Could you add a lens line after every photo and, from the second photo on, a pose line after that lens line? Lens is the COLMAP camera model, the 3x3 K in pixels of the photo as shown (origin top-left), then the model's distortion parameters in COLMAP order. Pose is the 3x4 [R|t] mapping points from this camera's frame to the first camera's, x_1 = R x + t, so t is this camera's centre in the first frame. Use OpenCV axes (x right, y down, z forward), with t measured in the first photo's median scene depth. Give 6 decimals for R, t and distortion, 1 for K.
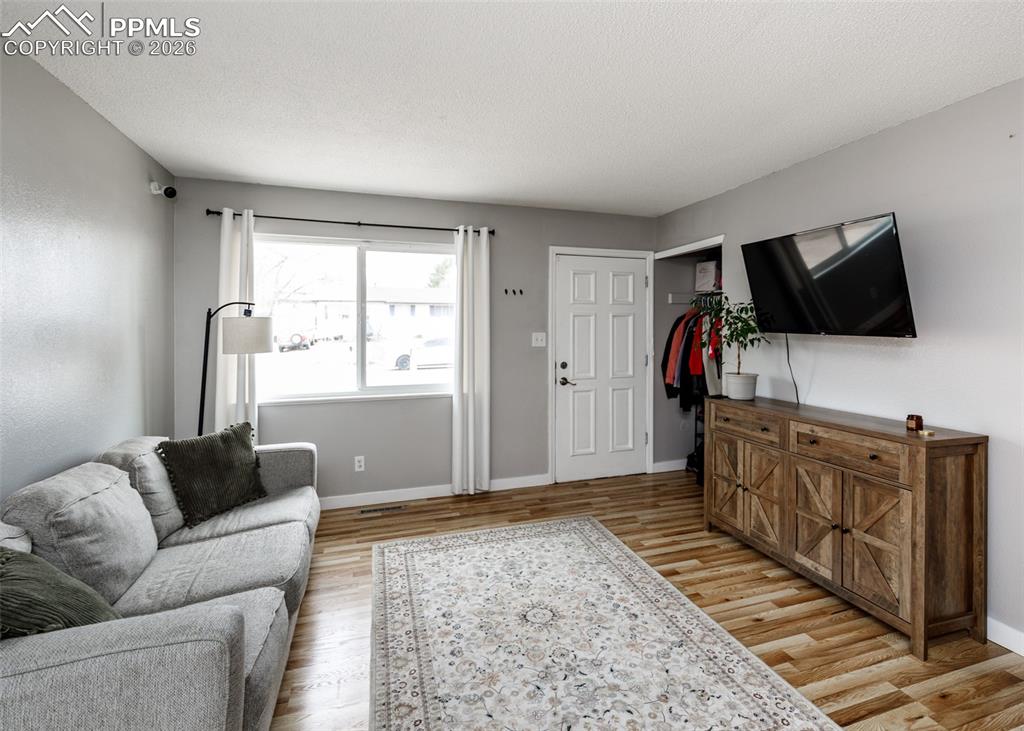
lens RADIAL K [[483.7, 0, 533.6], [0, 483.7, 333.0], [0, 0, 1]] dist [0.006579, -0.002043]
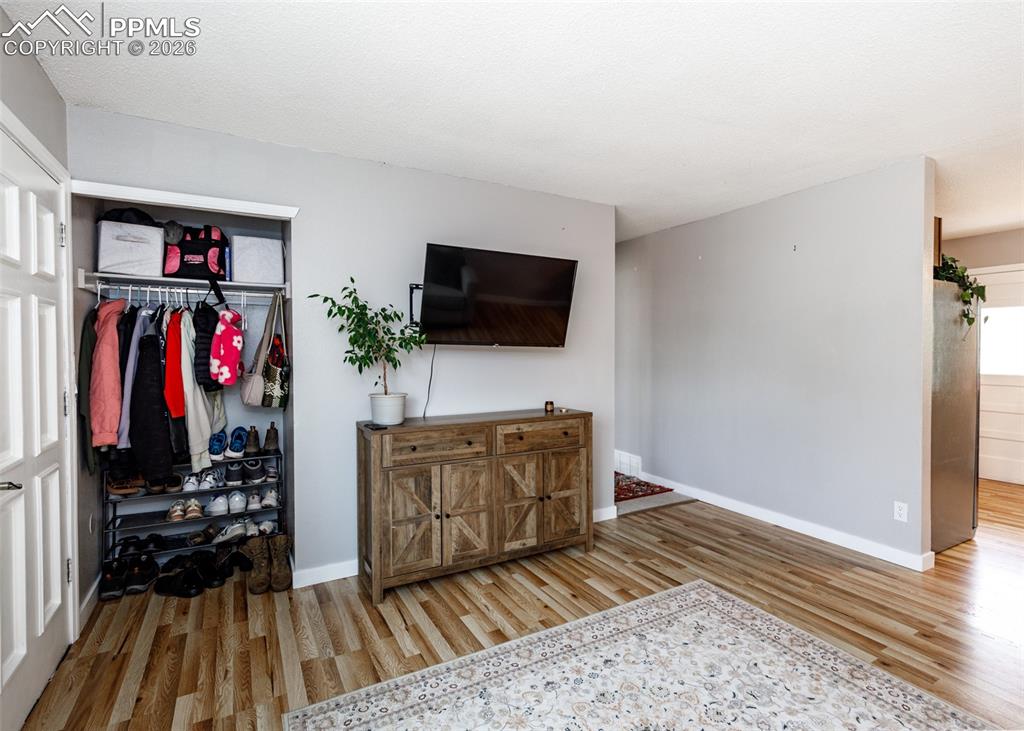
lens RADIAL K [[507.1, 0, 510.9], [0, 507.1, 363.4], [0, 0, 1]] dist [0.003675, 0.001644]
pose [[-0.182806, -0.024030, 0.982855, -0.644590], [0.008028, 0.999631, 0.025934, 0.014913], [-0.983116, 0.012632, -0.182545, 1.314785]]
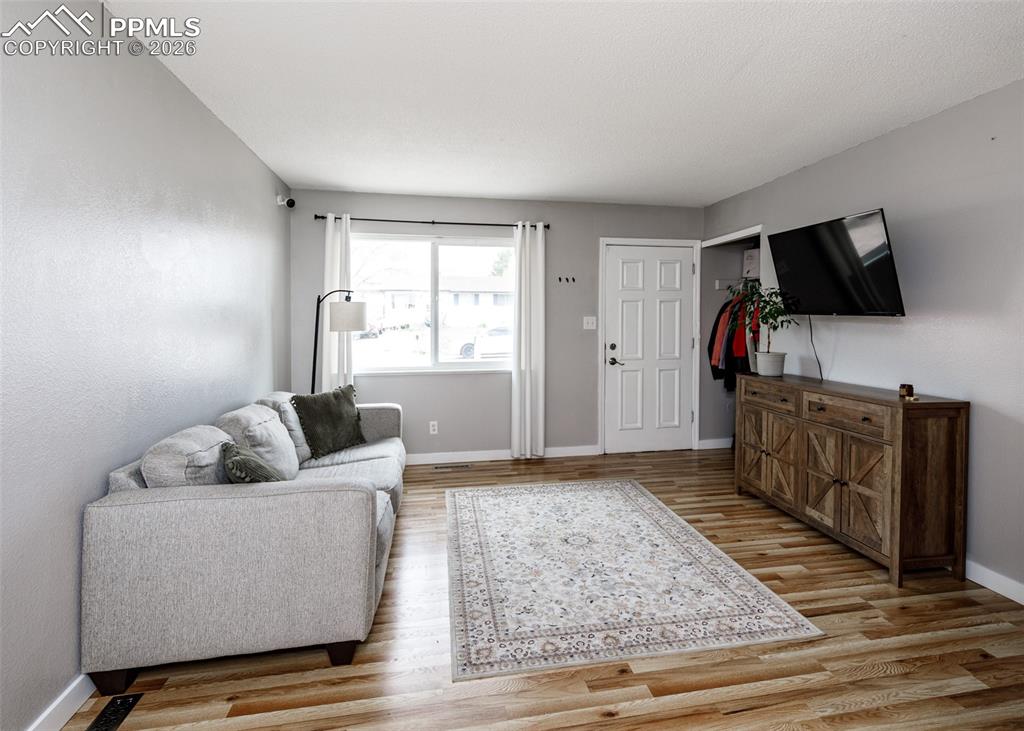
lens RADIAL K [[507.1, 0, 530.5], [0, 507.1, 331.3], [0, 0, 1]] dist [0.003675, 0.001644]
pose [[0.990435, 0.005153, -0.137887, 0.067310], [-0.002903, 0.999859, 0.016516, 0.025448], [0.137953, -0.015958, 0.990310, -0.292986]]
